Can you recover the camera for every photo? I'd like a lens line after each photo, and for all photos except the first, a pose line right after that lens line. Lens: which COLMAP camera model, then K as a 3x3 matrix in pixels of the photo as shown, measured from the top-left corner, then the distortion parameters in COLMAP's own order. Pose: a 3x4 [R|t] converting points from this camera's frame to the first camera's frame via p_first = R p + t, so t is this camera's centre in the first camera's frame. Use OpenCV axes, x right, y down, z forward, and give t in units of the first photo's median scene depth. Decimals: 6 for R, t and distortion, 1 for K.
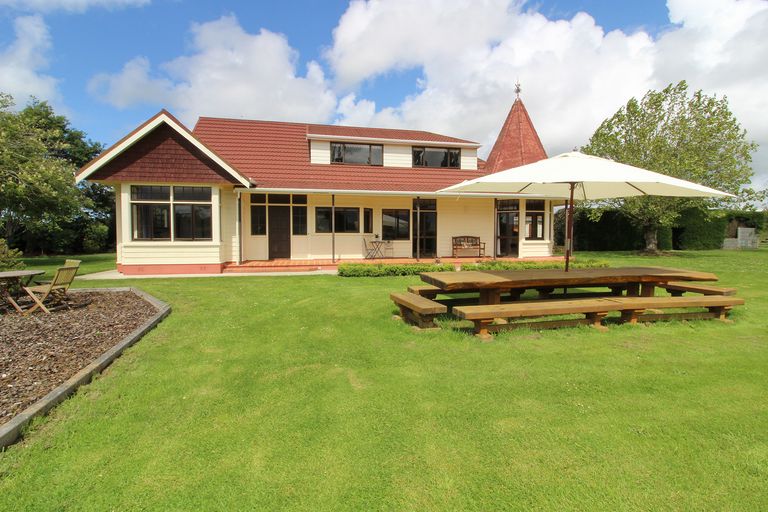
lens RADIAL K [[352.3, 0, 384.0], [0, 352.3, 256.0], [0, 0, 1]] dist [0.001150, 0.000045]
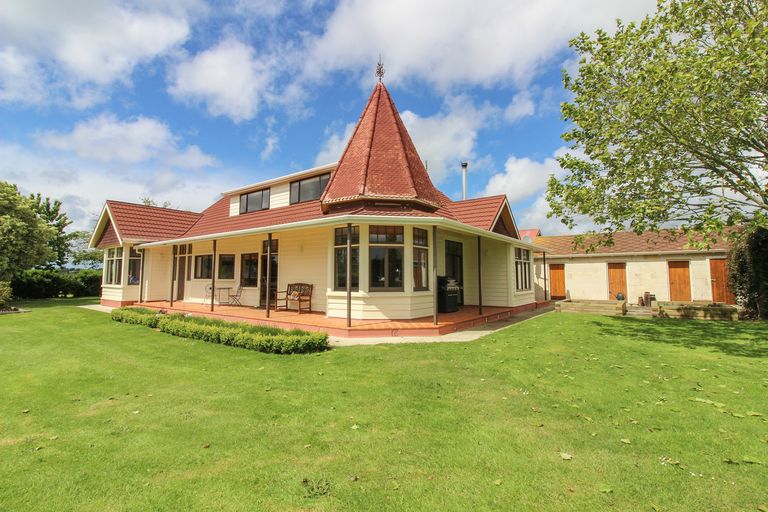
lens RADIAL K [[352.9, 0, 384.0], [0, 352.9, 256.0], [0, 0, 1]] dist [-0.000784, -0.000050]
pose [[0.657957, -0.040132, -0.751985, 0.963154], [-0.037079, 0.995641, -0.085578, -0.057298], [0.752142, 0.084189, 0.653601, 0.637765]]
